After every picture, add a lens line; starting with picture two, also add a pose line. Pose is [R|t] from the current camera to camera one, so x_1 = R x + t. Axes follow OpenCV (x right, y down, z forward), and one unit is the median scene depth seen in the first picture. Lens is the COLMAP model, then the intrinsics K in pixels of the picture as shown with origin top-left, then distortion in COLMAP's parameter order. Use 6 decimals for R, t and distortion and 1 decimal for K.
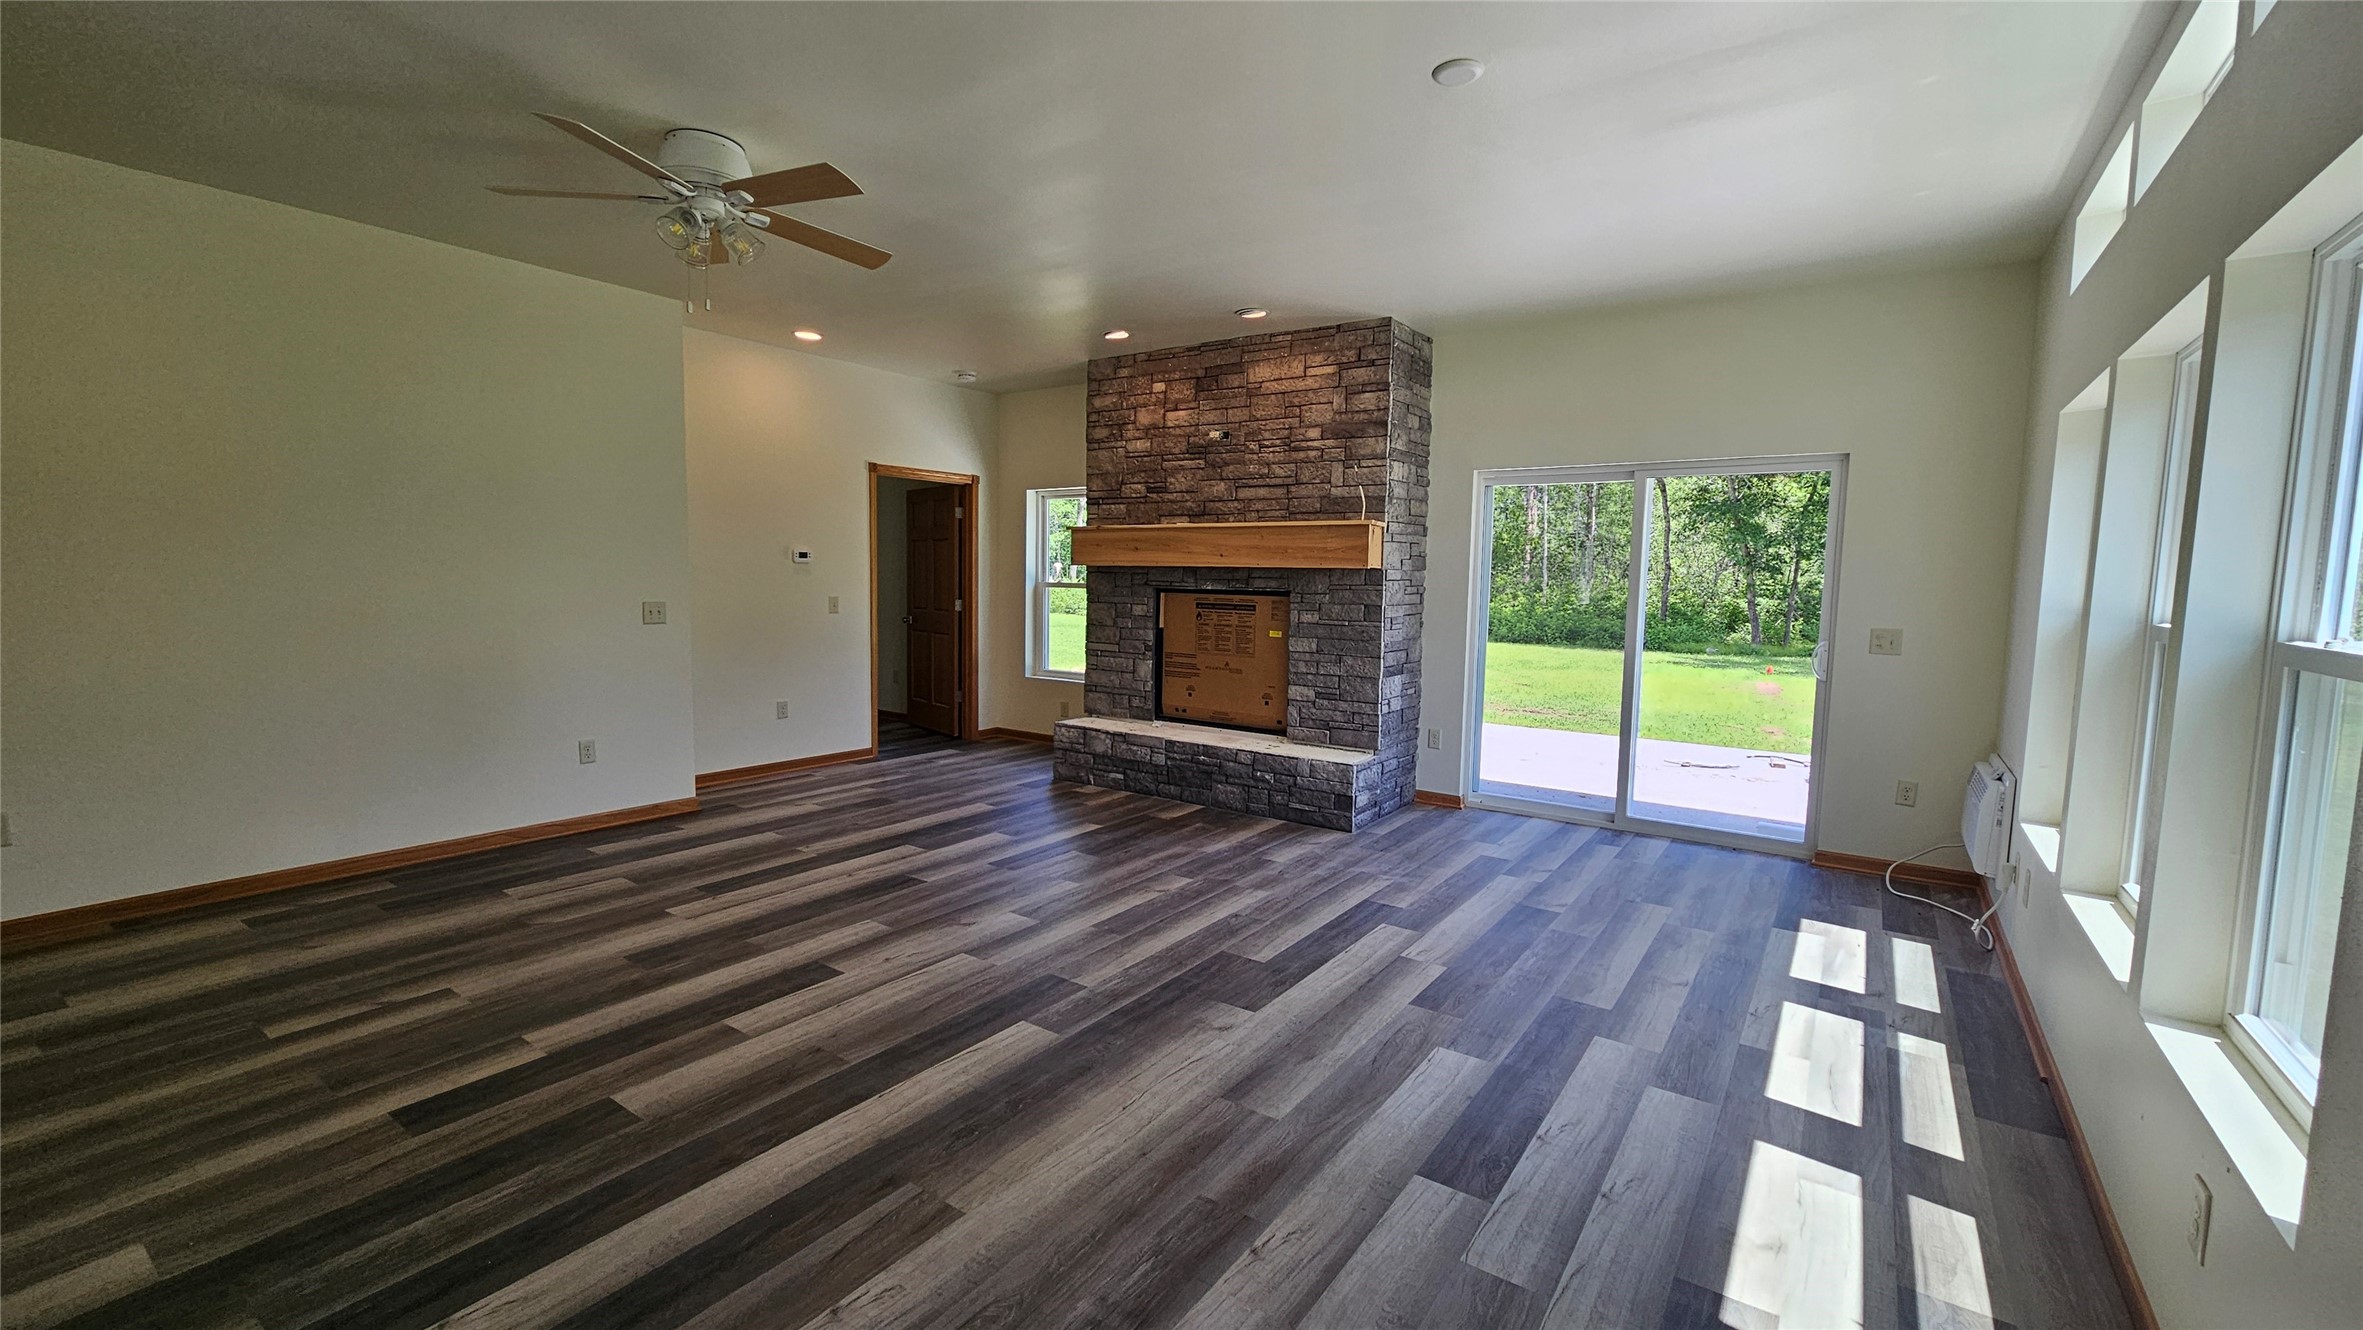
lens RADIAL K [[974.5, 0, 1174.8], [0, 974.5, 653.1], [0, 0, 1]] dist [-0.003122, 0.000587]
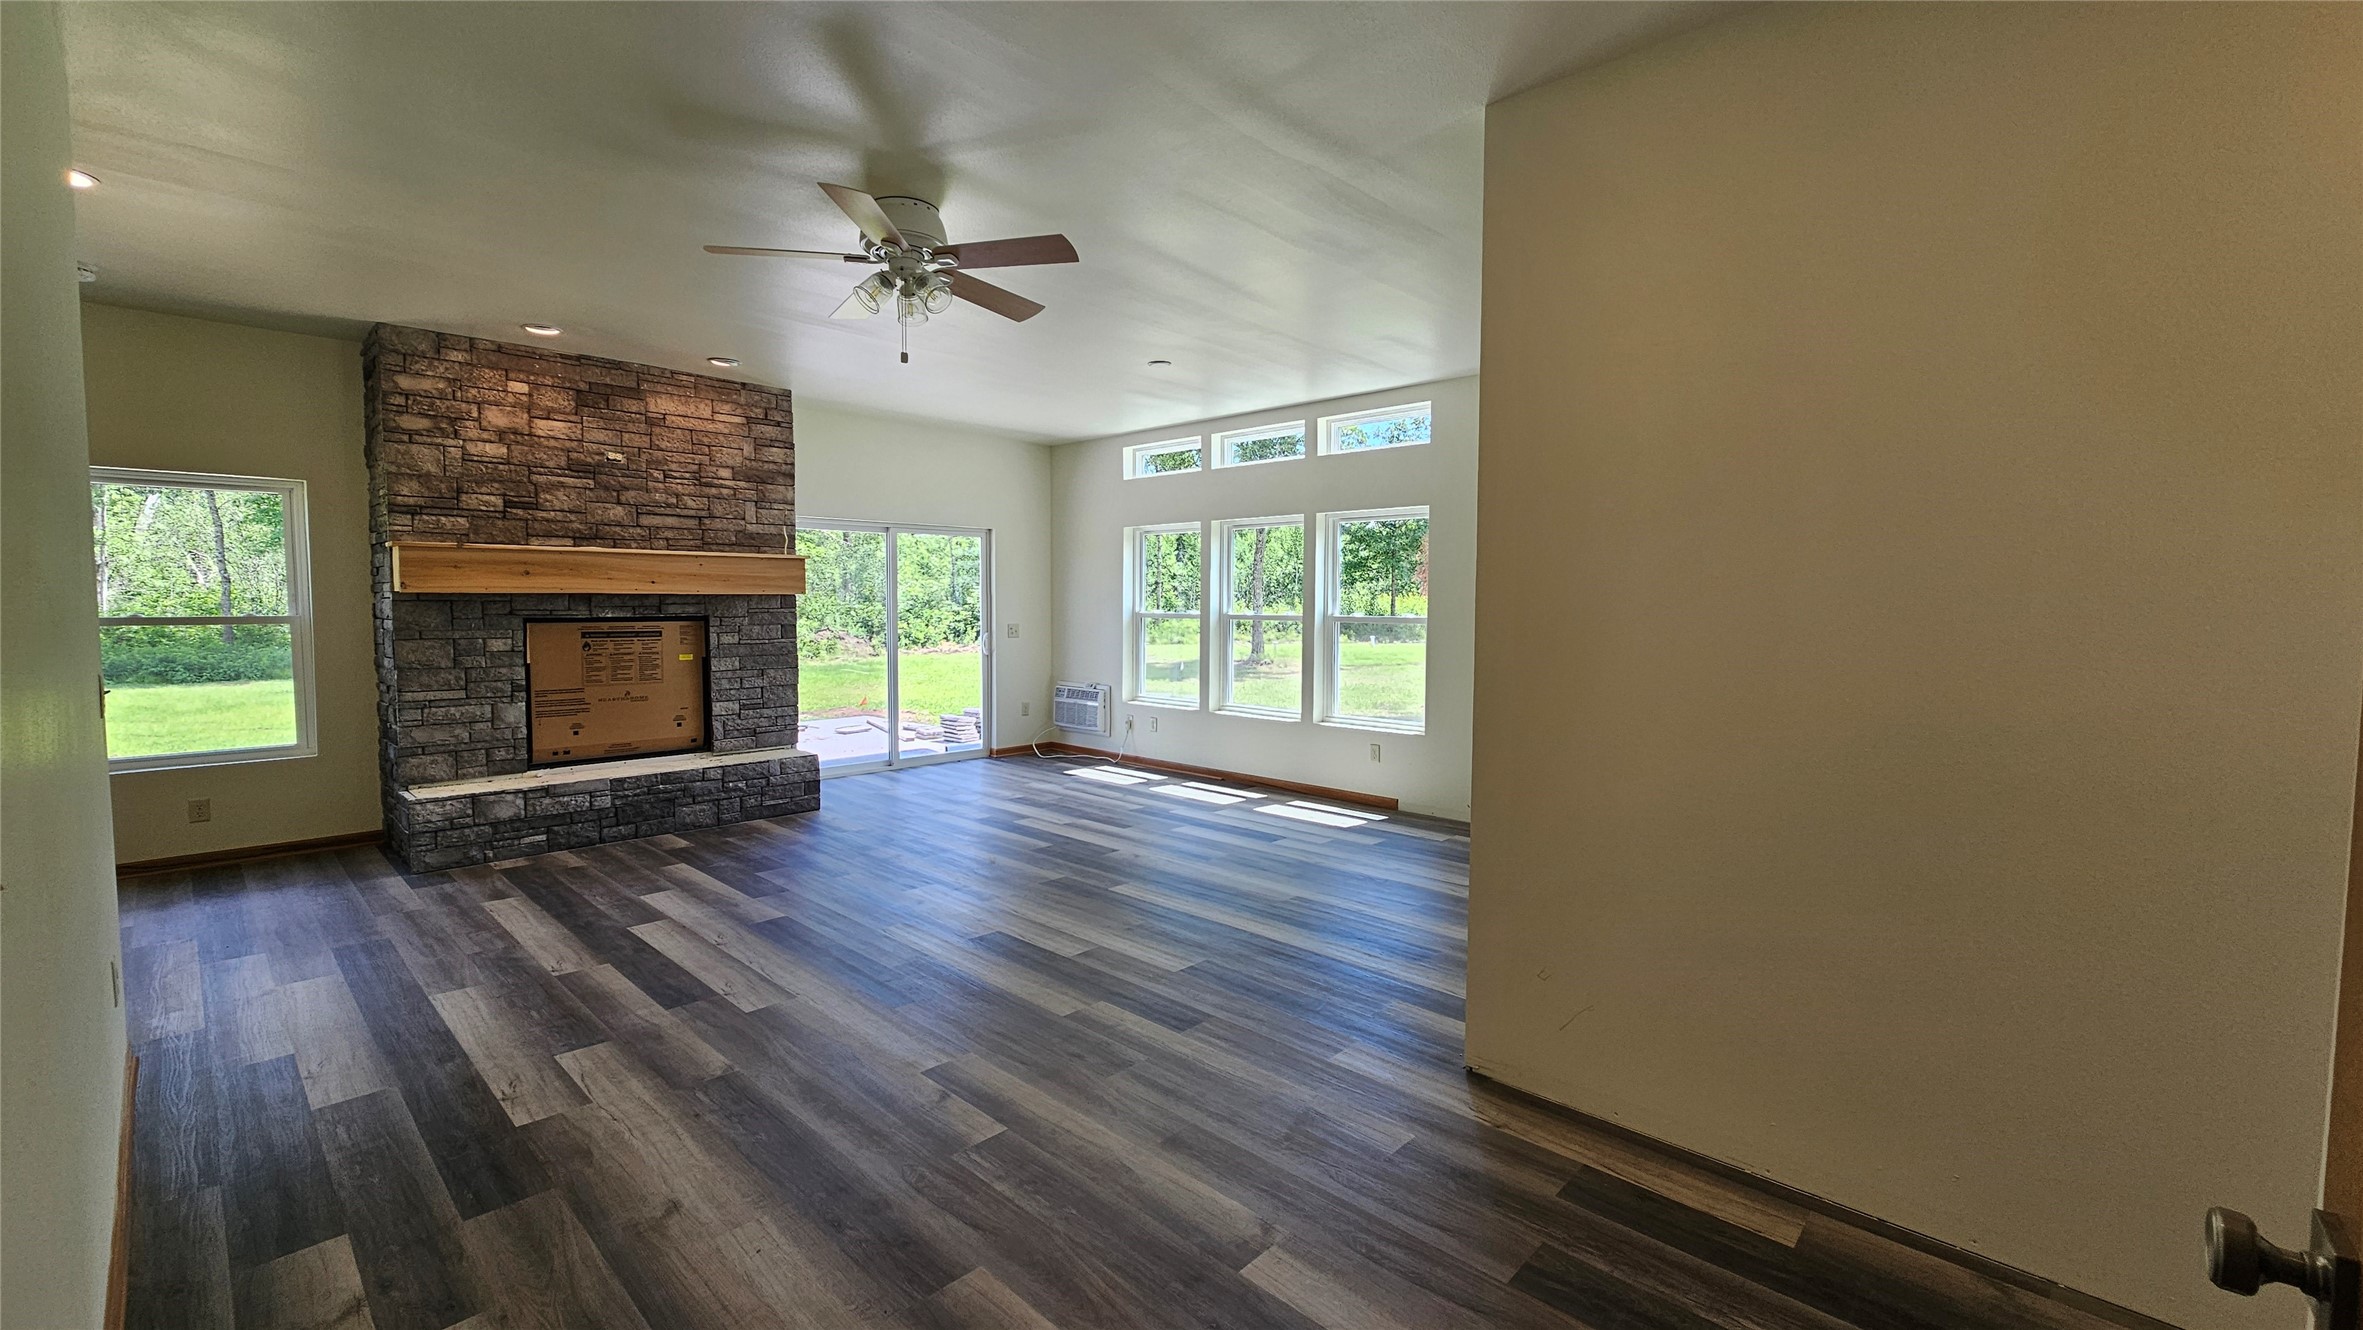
lens RADIAL K [[974.5, 0, 1175.5], [0, 974.5, 668.0], [0, 0, 1]] dist [-0.003122, 0.000587]
pose [[0.140179, -0.085576, 0.986421, -0.863063], [0.078997, 0.994049, 0.075012, -0.045302], [-0.986970, 0.067410, 0.146105, 0.329940]]
